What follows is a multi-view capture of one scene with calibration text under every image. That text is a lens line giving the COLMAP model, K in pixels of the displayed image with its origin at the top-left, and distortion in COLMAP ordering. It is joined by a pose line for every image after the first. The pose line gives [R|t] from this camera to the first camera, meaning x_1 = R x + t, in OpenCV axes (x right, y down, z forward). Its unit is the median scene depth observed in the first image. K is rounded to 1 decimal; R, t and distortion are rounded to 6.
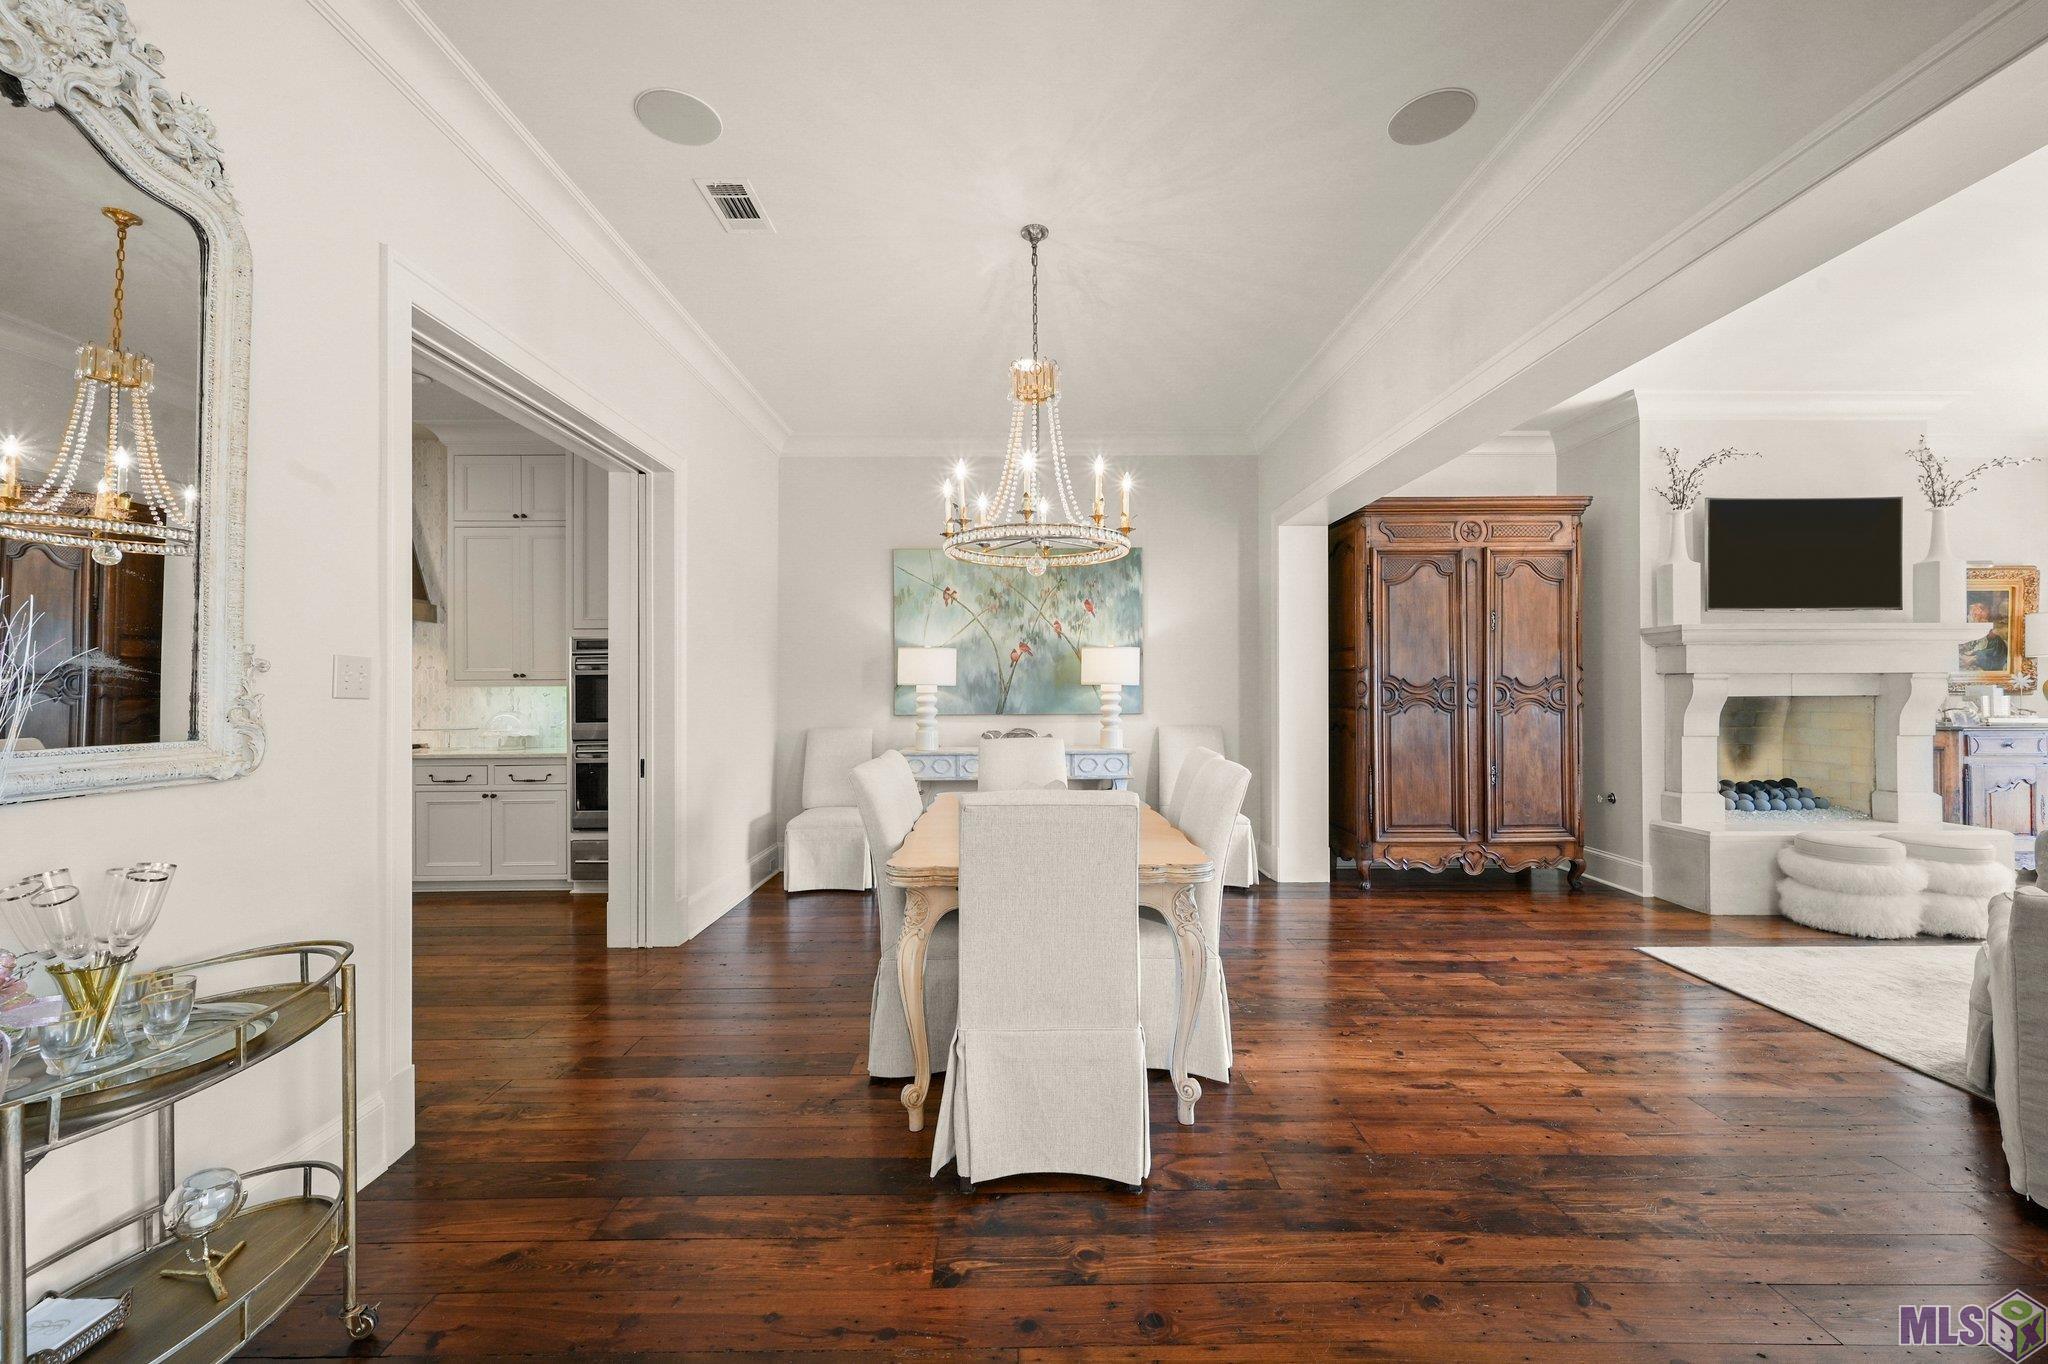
lens RADIAL K [[826.6, 0, 1019.4], [0, 826.6, 690.4], [0, 0, 1]] dist [0.000700, 0.000022]
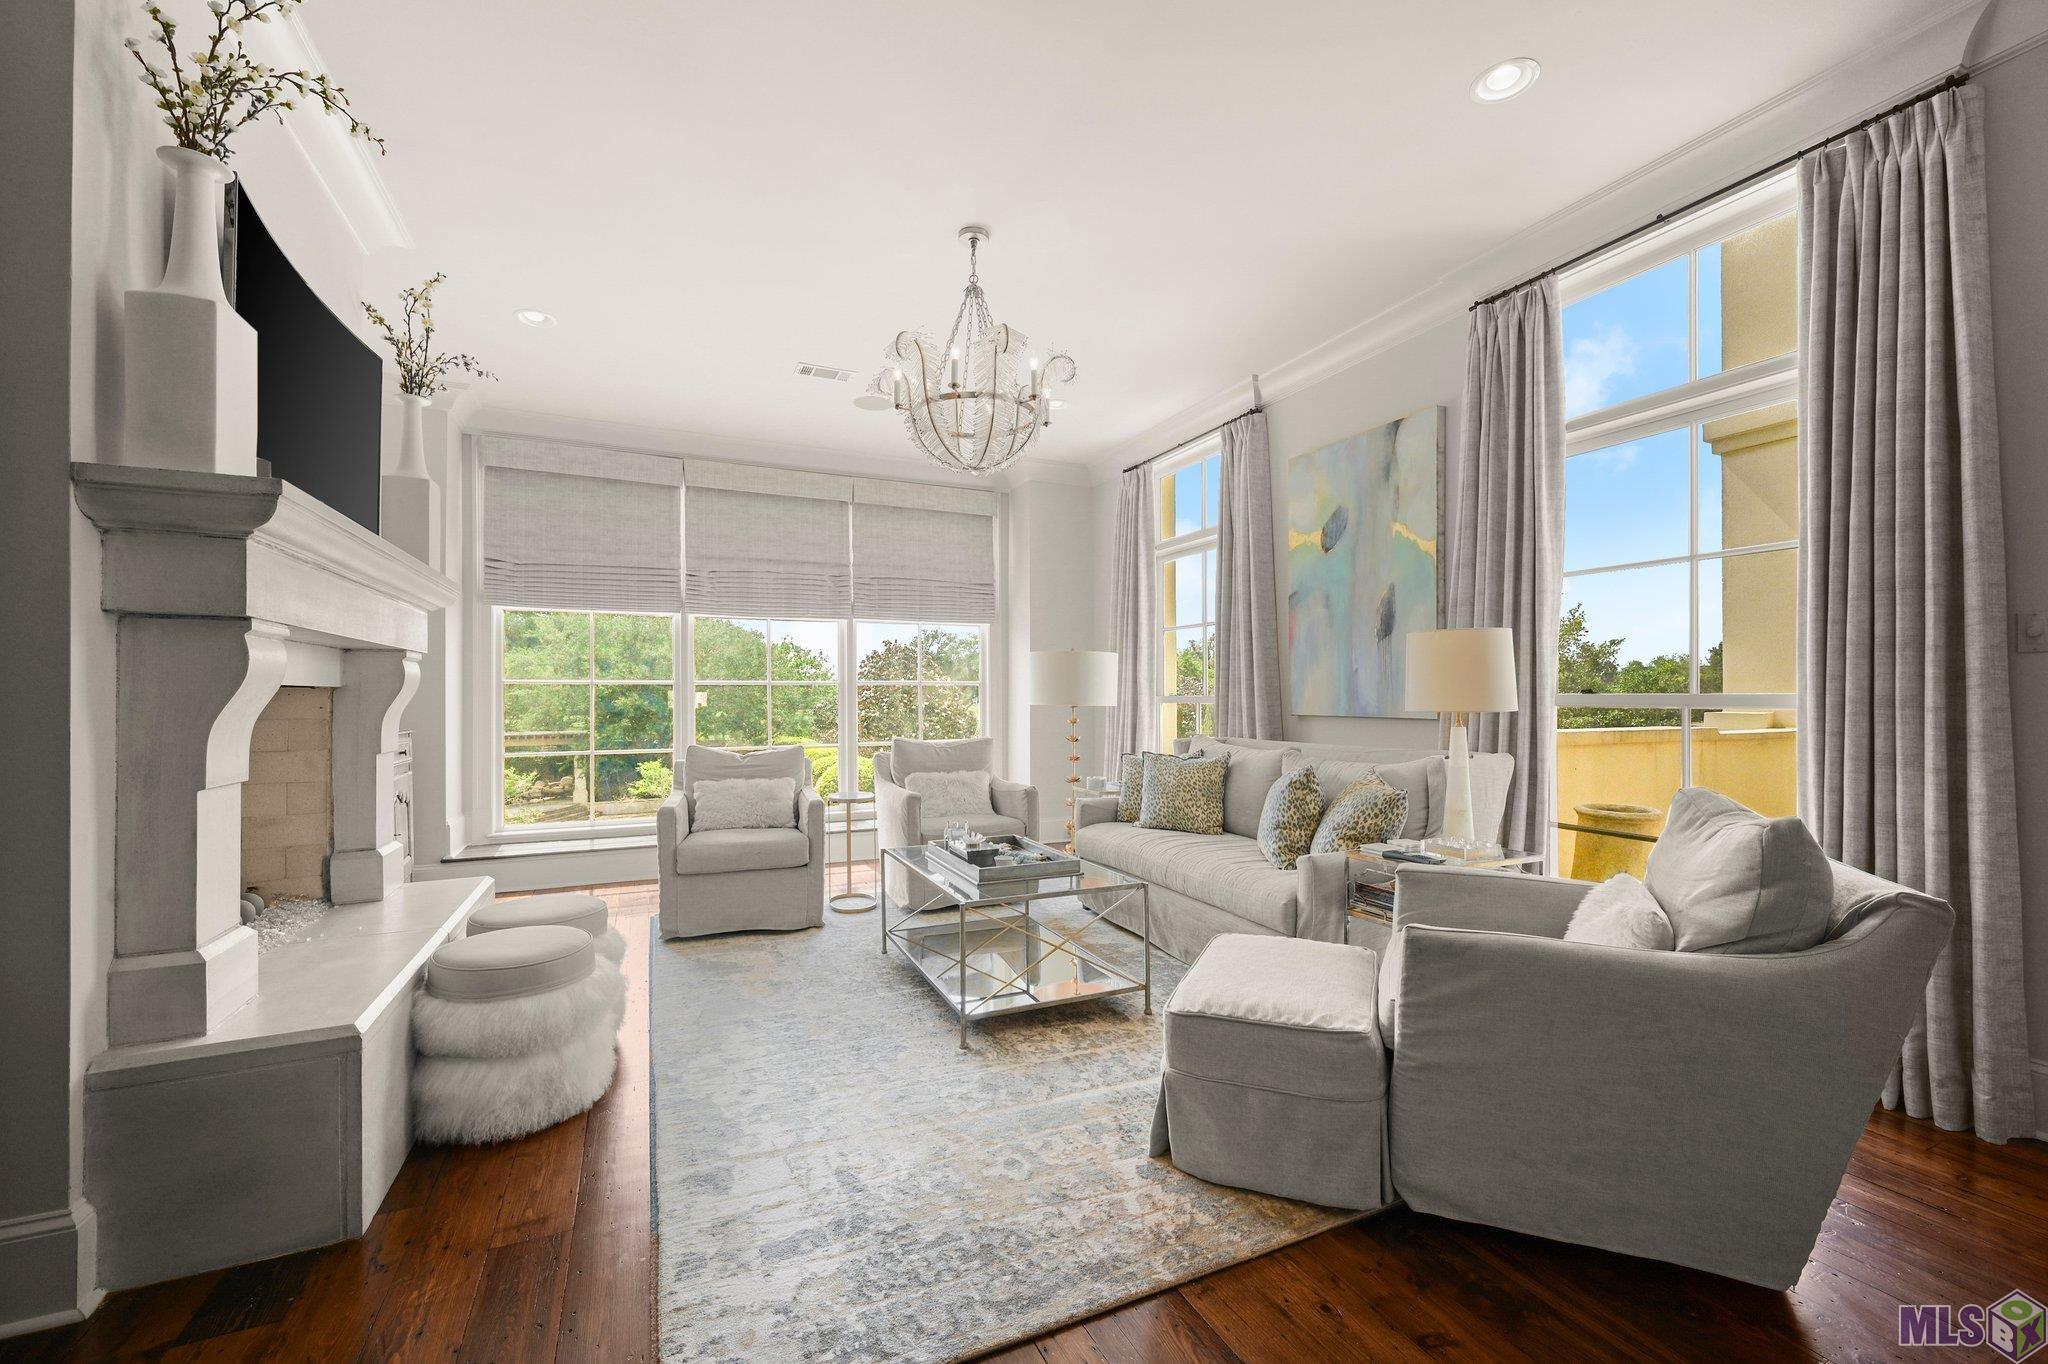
lens RADIAL K [[807.9, 0, 1028.1], [0, 807.9, 710.7], [0, 0, 1]] dist [0.000819, 0.000024]
pose [[-0.416590, -0.011526, 0.909021, 0.318952], [-0.005834, 0.999933, 0.010006, 0.012248], [-0.909076, -0.001135, -0.416629, 0.797452]]
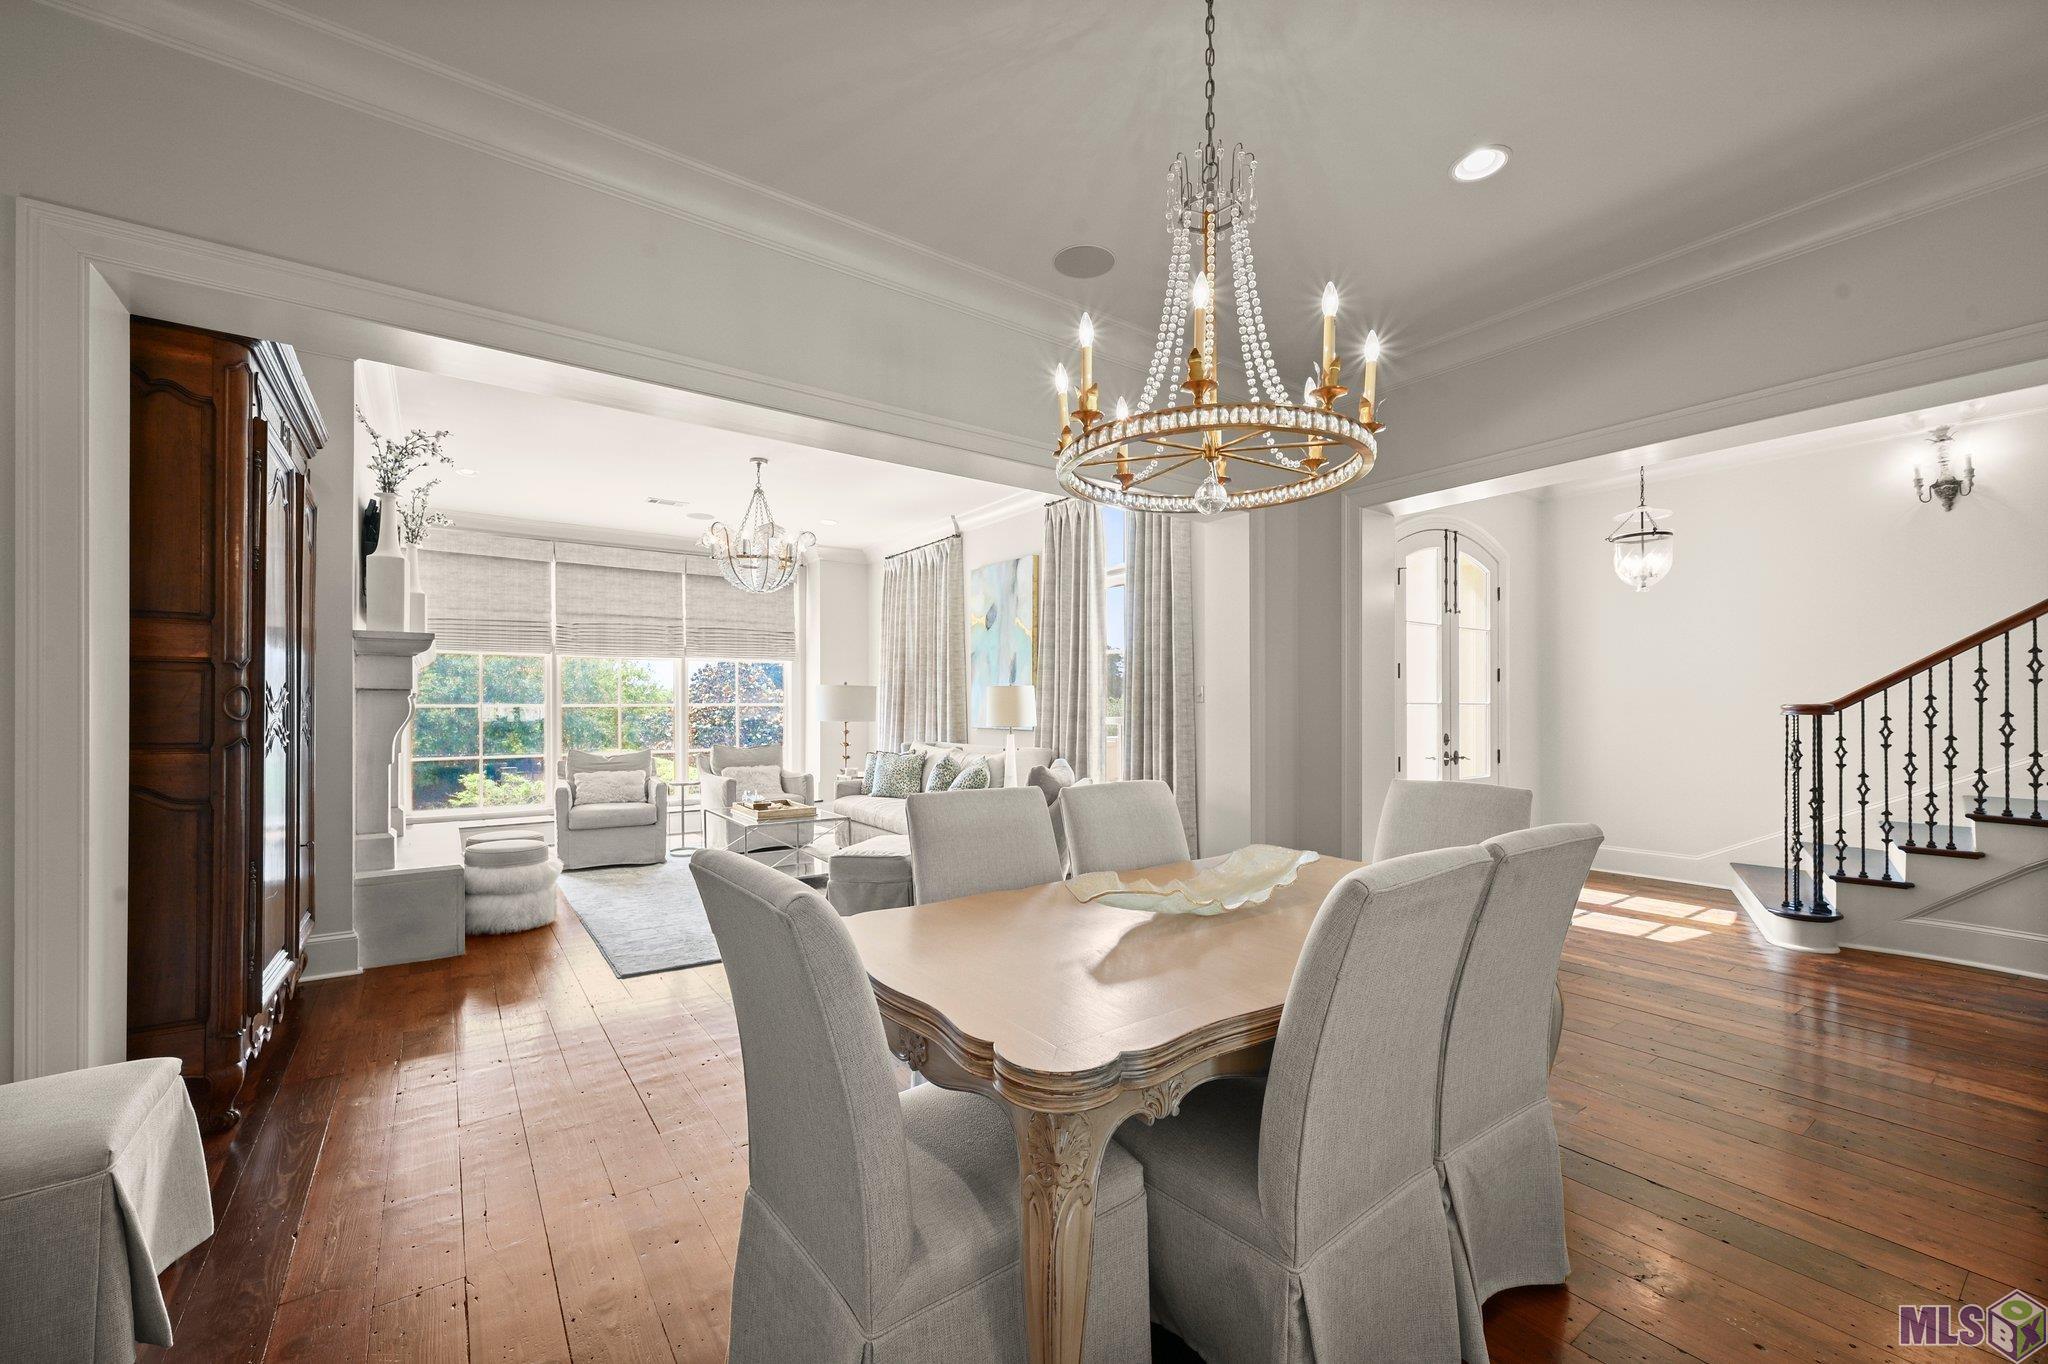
lens RADIAL K [[807.9, 0, 1028.1], [0, 807.9, 710.7], [0, 0, 1]] dist [0.000819, 0.000024]
pose [[-0.581708, 0.000207, 0.813398, -0.269446], [-0.004977, 0.999980, -0.003814, -0.001985], [-0.813383, -0.006267, -0.581695, 0.933041]]
